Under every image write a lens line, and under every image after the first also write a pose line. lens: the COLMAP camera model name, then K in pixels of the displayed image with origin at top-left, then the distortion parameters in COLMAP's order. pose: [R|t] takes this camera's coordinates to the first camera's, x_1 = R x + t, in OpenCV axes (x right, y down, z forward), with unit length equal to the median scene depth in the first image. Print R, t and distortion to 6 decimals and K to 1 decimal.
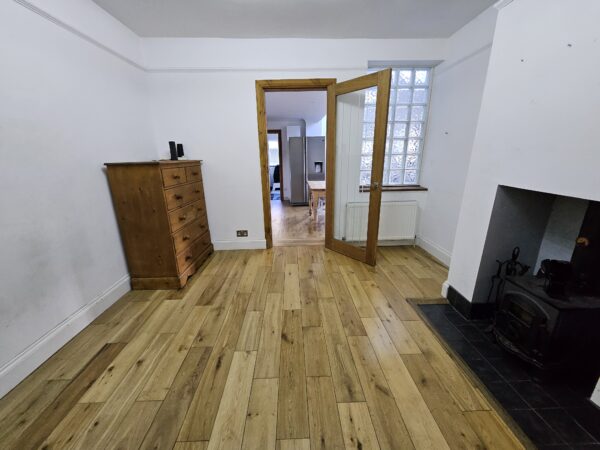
lens RADIAL K [[235.8, 0, 300.3], [0, 235.8, 223.3], [0, 0, 1]] dist [0.007515, -0.001270]
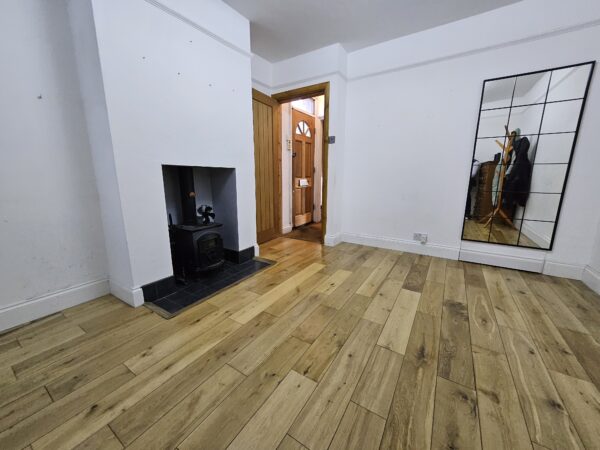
lens RADIAL K [[235.8, 0, 298.5], [0, 235.8, 223.3], [0, 0, 1]] dist [0.007515, -0.001270]
pose [[-0.821861, -0.100771, 0.560705, -0.336115], [0.175368, 0.891686, 0.417303, -0.229321], [-0.542025, 0.441294, -0.715170, 1.364021]]
